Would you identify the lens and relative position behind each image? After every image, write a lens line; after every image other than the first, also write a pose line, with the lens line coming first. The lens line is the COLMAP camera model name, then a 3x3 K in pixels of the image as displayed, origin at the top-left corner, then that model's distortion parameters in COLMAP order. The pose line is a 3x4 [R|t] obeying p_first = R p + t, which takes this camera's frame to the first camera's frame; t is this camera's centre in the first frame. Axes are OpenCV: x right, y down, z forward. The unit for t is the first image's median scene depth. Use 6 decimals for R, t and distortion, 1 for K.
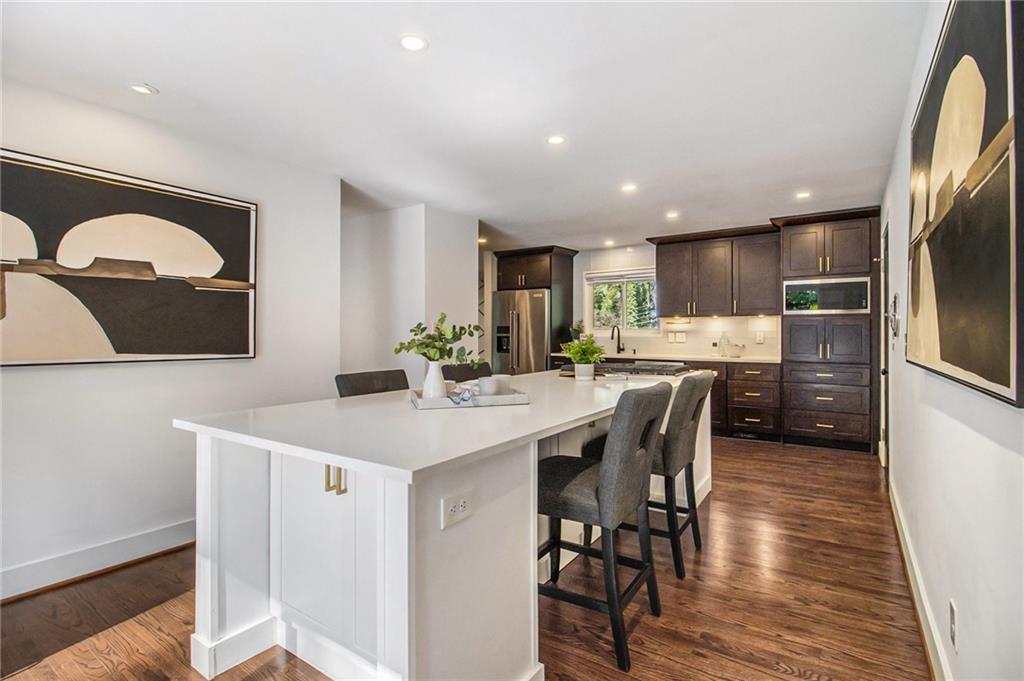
lens RADIAL K [[477.4, 0, 521.0], [0, 477.4, 329.2], [0, 0, 1]] dist [0.014994, -0.023077]
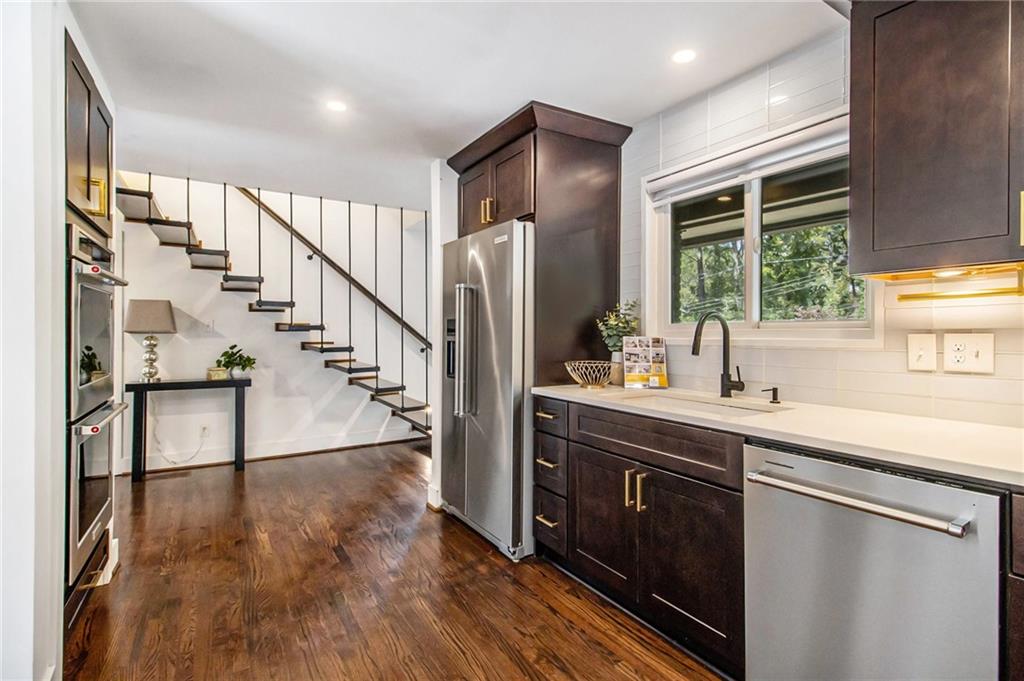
lens RADIAL K [[477.4, 0, 521.0], [0, 477.4, 329.2], [0, 0, 1]] dist [0.014994, -0.023077]
pose [[0.915396, -0.003263, -0.402542, 0.208993], [0.000915, 0.999981, -0.006026, 0.005823], [0.402554, 0.005148, 0.915382, 0.643798]]
